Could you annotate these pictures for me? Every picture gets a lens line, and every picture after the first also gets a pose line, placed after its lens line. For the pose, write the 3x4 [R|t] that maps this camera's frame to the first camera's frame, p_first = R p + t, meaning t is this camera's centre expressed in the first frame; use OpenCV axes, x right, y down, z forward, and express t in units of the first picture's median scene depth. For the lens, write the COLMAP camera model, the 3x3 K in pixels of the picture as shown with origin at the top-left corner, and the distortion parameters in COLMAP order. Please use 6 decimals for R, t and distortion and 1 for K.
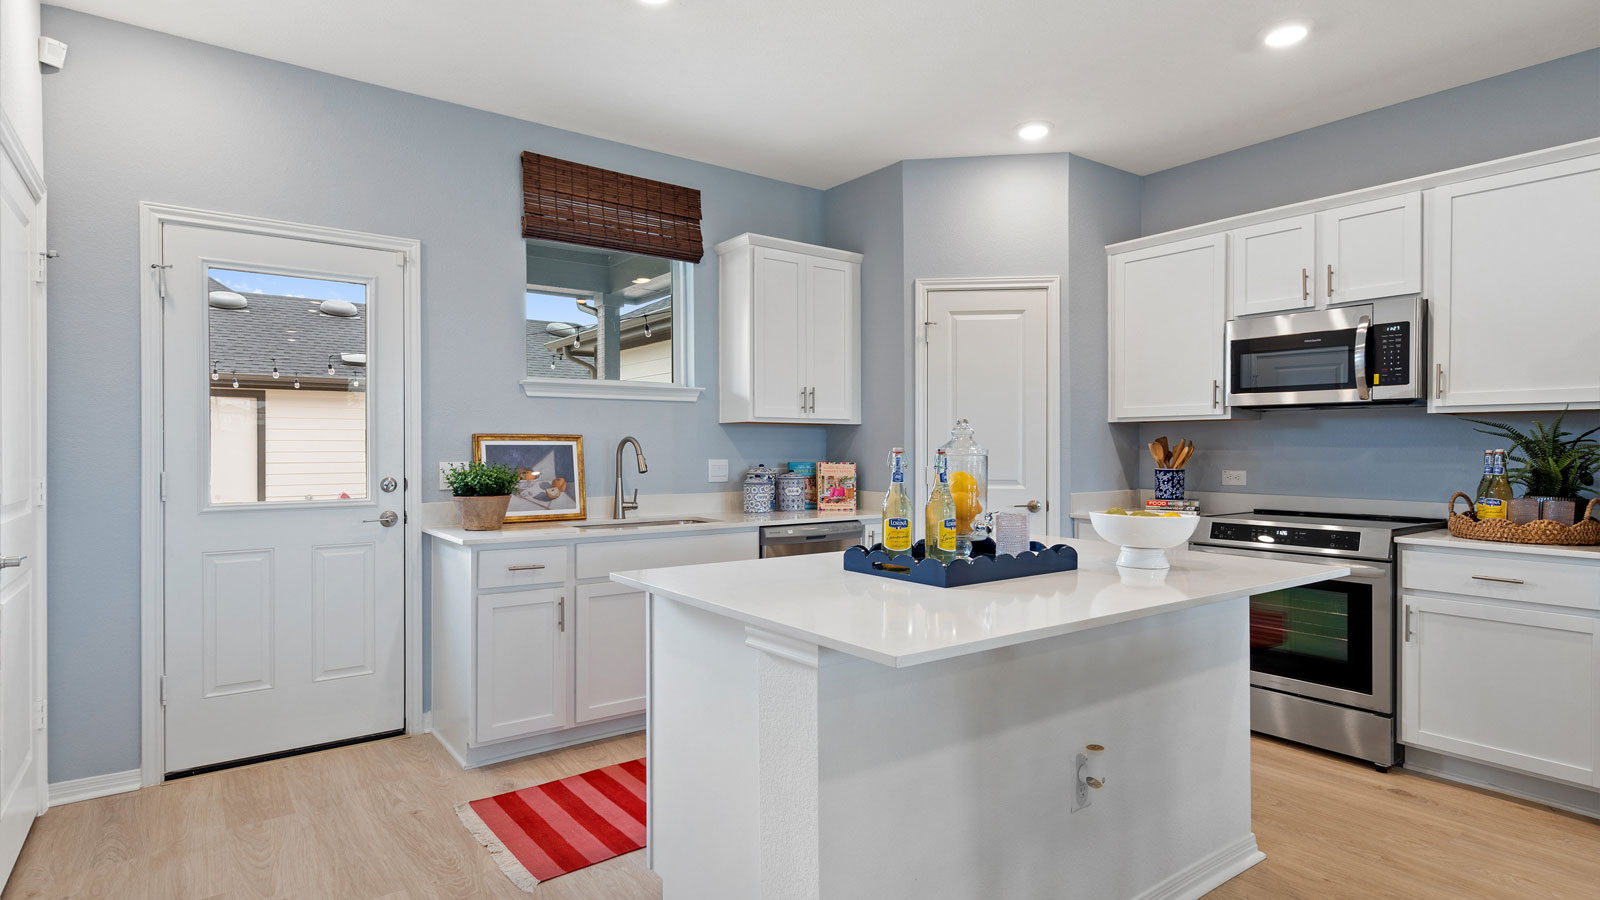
lens RADIAL K [[824.6, 0, 794.2], [0, 824.6, 461.0], [0, 0, 1]] dist [0.001355, 0.000365]
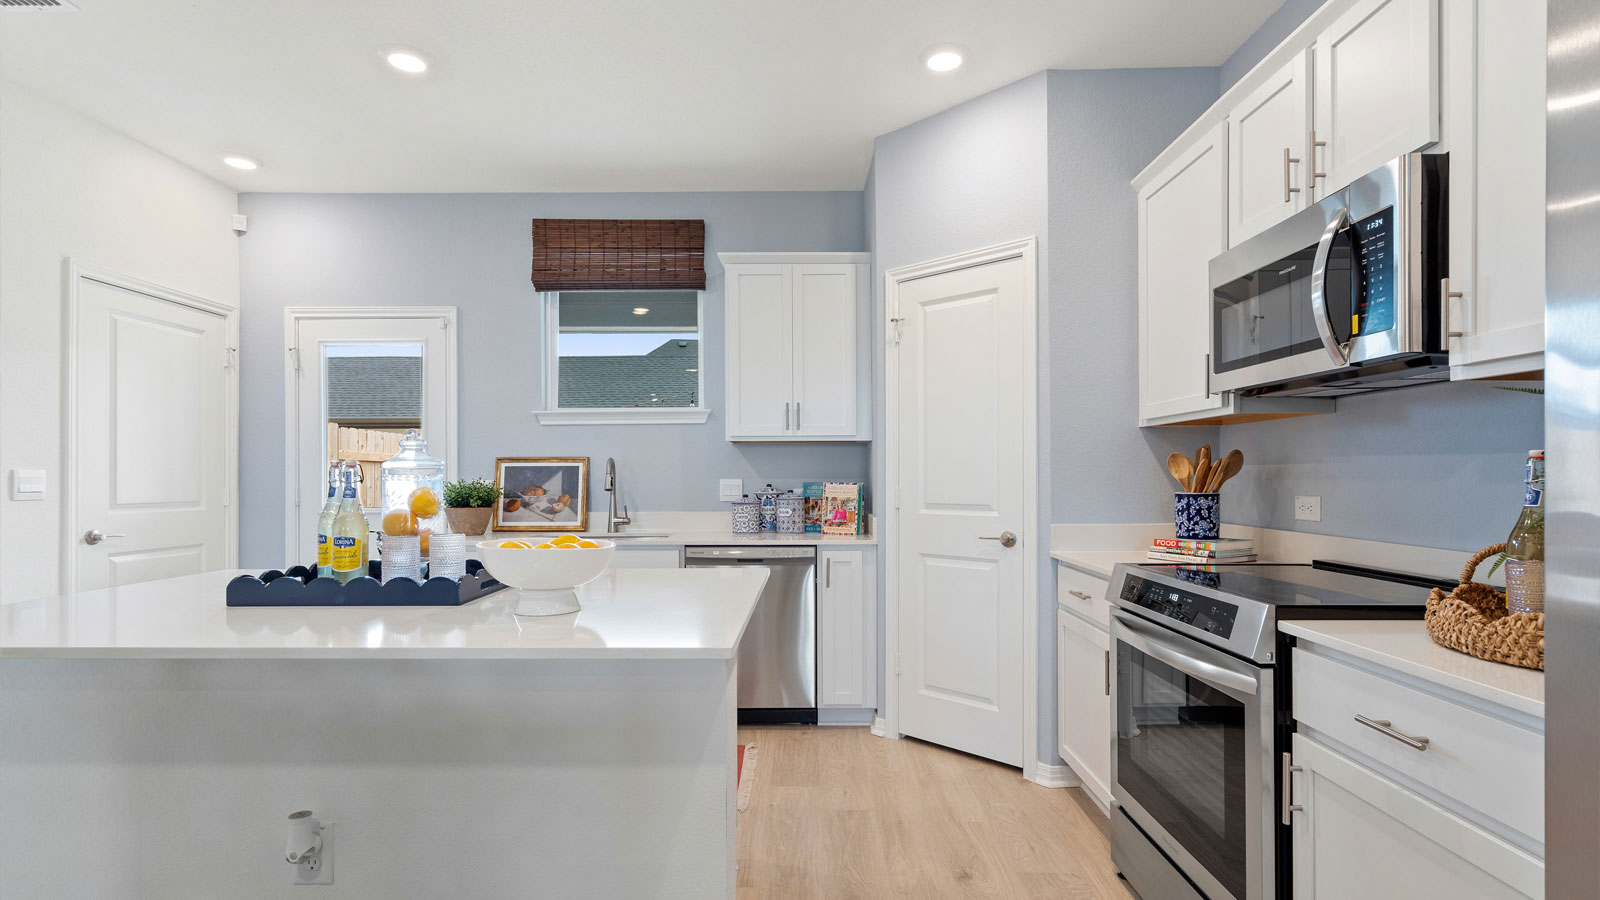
lens RADIAL K [[764.5, 0, 806.4], [0, 764.5, 473.4], [0, 0, 1]] dist [0.001741, 0.000928]
pose [[0.802532, -0.004758, -0.596590, 0.616373], [-0.004409, 0.999894, -0.013906, 0.004320], [0.596593, 0.013790, 0.802426, 0.339927]]
